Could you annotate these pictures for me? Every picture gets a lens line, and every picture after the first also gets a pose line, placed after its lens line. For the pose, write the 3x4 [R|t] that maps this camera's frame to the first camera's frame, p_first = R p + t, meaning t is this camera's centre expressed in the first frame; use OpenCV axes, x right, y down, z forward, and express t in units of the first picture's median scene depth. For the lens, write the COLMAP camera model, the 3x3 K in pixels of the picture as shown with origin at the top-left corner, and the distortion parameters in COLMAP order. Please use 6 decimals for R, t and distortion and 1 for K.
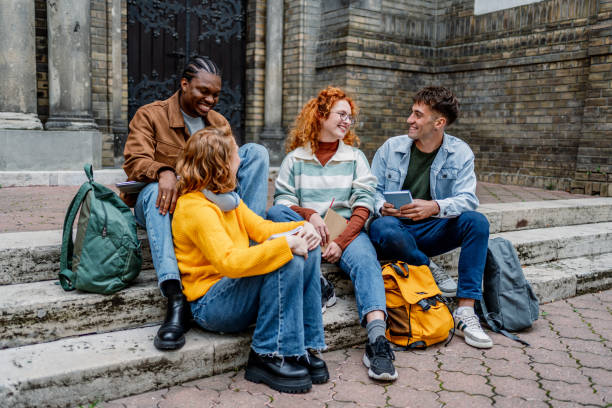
lens RADIAL K [[539.7, 0, 305.4], [0, 539.7, 203.9], [0, 0, 1]] dist [-0.011017, -0.004898]
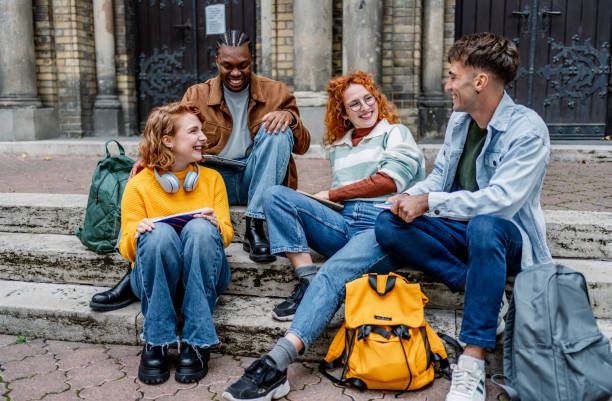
lens RADIAL K [[570.0, 0, 309.6], [0, 570.0, 199.8], [0, 0, 1]] dist [-0.023229, 0.000000]
pose [[0.724300, 0.080796, -0.684735, 0.775263], [-0.057607, 0.996729, 0.056675, -0.041139], [0.687074, -0.001604, 0.726586, 0.424380]]
